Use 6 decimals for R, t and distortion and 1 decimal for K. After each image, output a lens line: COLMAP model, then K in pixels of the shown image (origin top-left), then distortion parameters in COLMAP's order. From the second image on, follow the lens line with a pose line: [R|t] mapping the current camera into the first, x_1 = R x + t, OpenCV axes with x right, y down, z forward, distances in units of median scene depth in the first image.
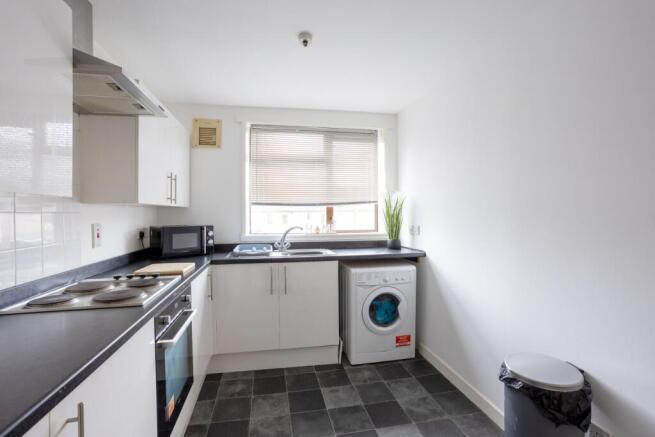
lens RADIAL K [[314.0, 0, 327.8], [0, 314.0, 220.9], [0, 0, 1]] dist [-0.044461, 0.031876]
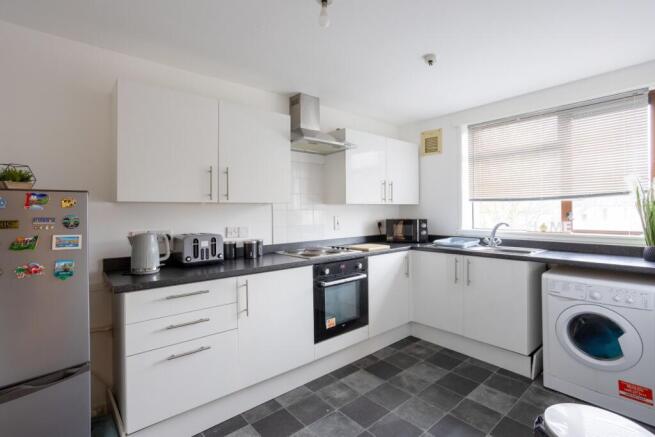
lens RADIAL K [[314.0, 0, 327.8], [0, 314.0, 220.9], [0, 0, 1]] dist [-0.044461, 0.031876]
pose [[0.496280, 0.028952, -0.867679, 0.498037], [-0.012843, 0.999579, 0.026008, -0.005888], [0.868067, -0.001763, 0.496443, 0.062125]]
